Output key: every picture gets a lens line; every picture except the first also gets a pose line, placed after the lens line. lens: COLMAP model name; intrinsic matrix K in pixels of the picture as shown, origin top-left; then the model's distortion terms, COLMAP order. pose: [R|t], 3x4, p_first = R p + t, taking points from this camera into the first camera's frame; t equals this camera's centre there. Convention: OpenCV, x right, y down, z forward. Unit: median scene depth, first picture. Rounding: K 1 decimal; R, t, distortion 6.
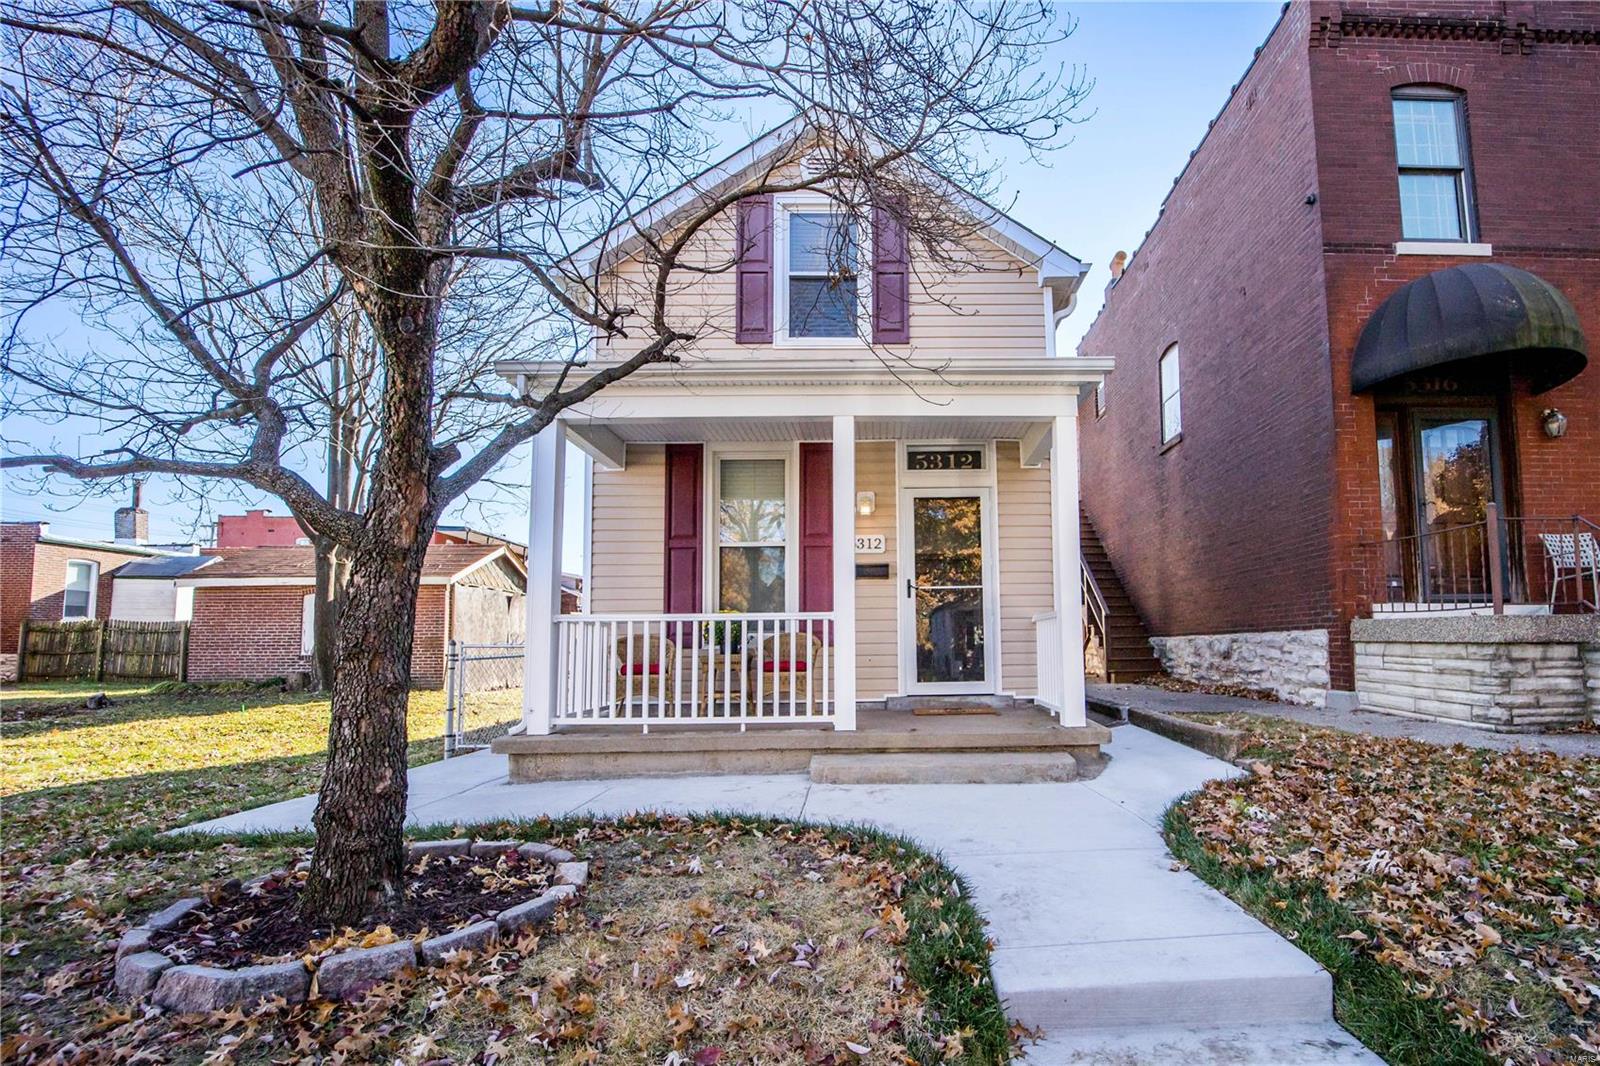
lens RADIAL K [[705.9, 0, 862.9], [0, 705.9, 587.5], [0, 0, 1]] dist [-0.019482, -0.000156]
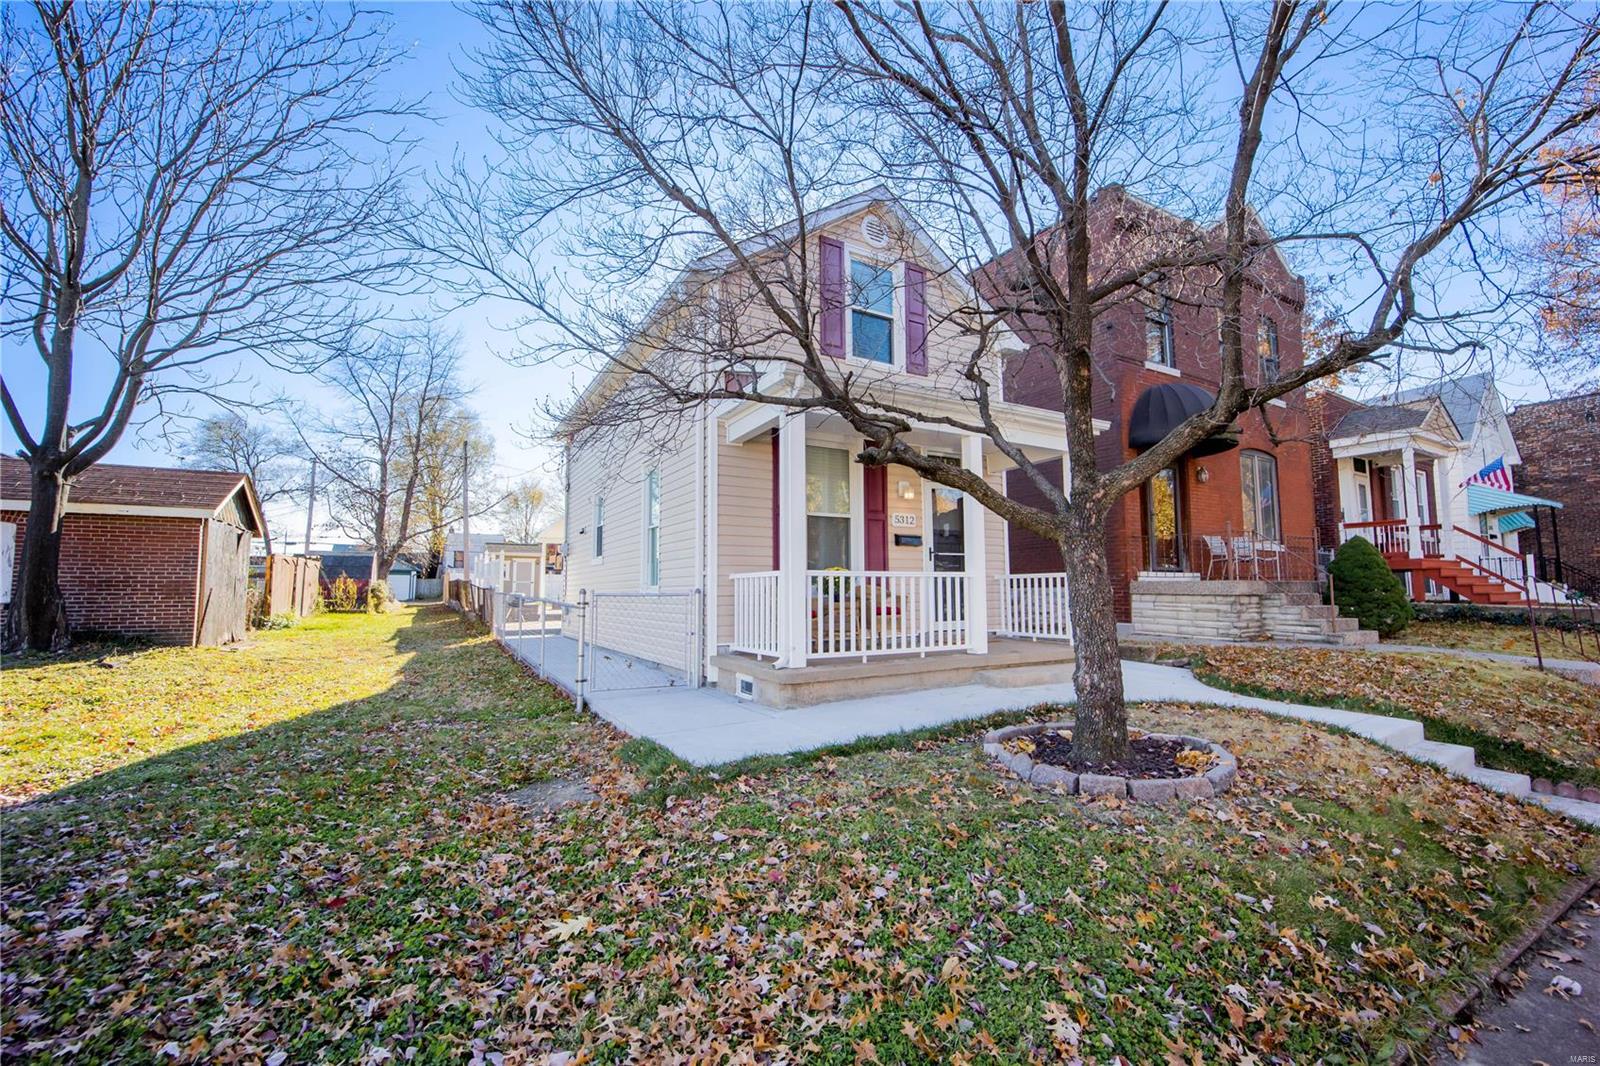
lens RADIAL K [[651.7, 0, 803.9], [0, 651.7, 535.3], [0, 0, 1]] dist [-0.022901, -0.001096]
pose [[0.880158, 0.046056, 0.472441, -0.758622], [-0.042800, 0.998928, -0.017644, -0.002879], [-0.472747, -0.004691, 0.881186, -0.010917]]
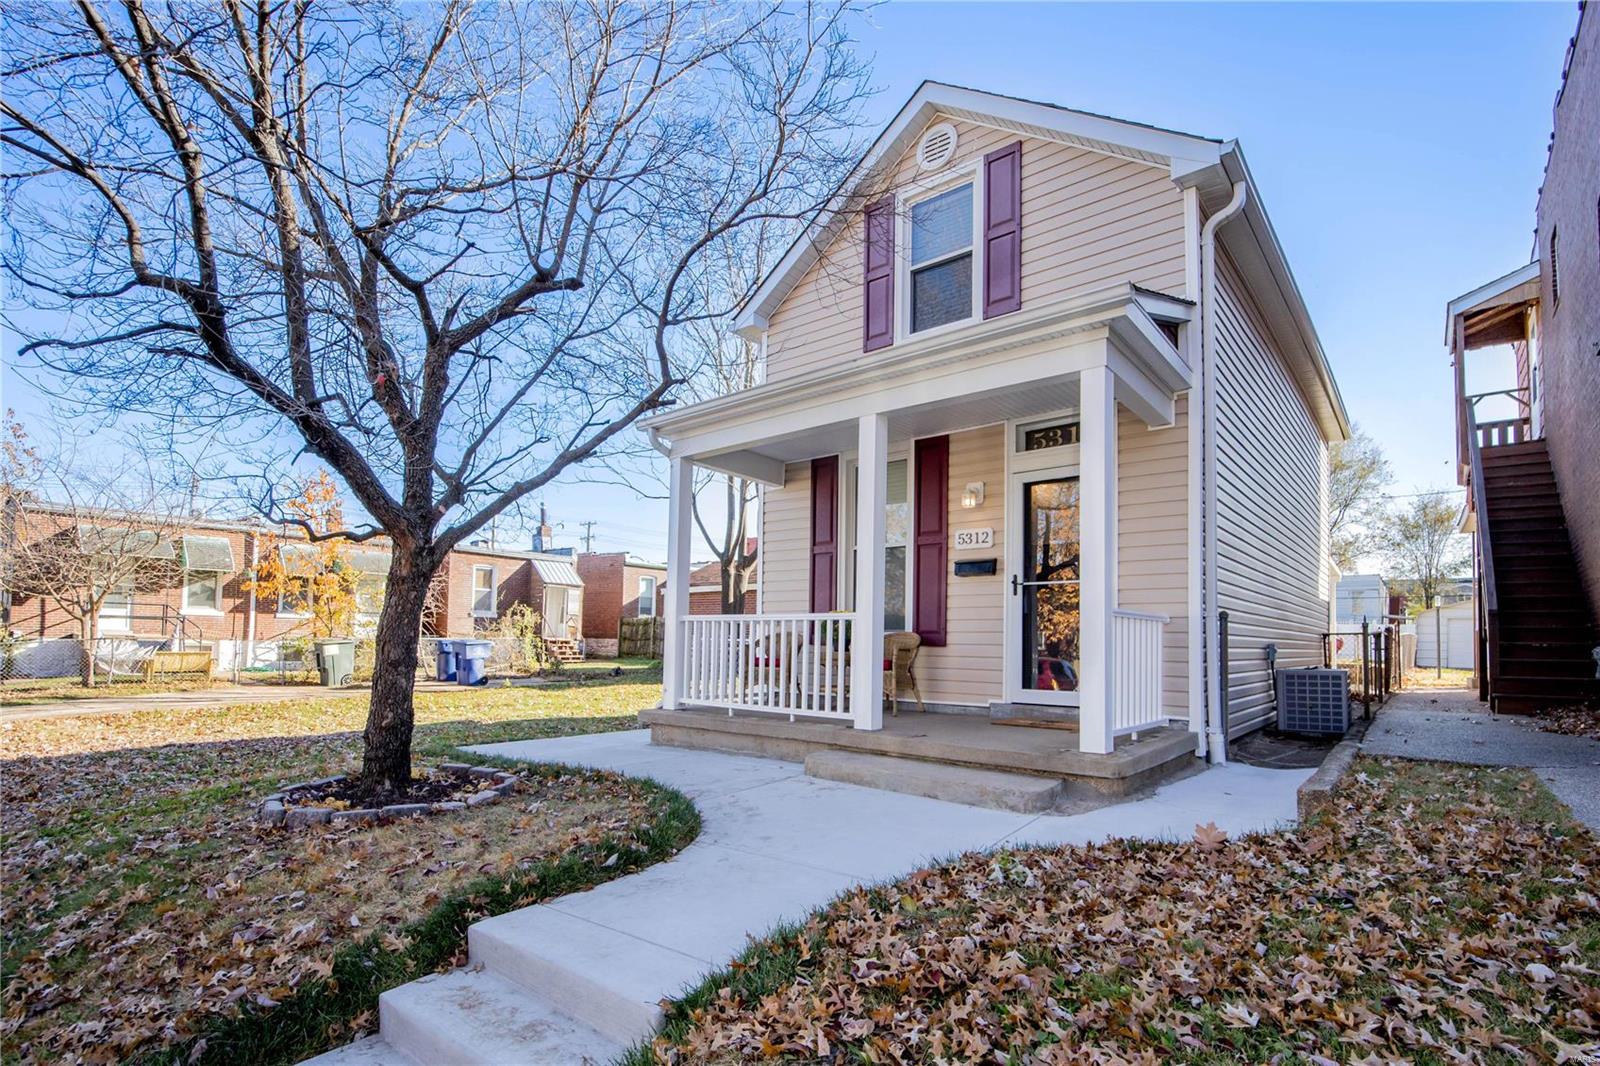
lens RADIAL K [[729.9, 0, 850.0], [0, 729.9, 601.7], [0, 0, 1]] dist [-0.012404, -0.000072]
pose [[0.781457, -0.011545, -0.623852, 0.481467], [0.027937, 0.999473, 0.016500, 0.001476], [0.623333, -0.030323, 0.781368, 0.138603]]
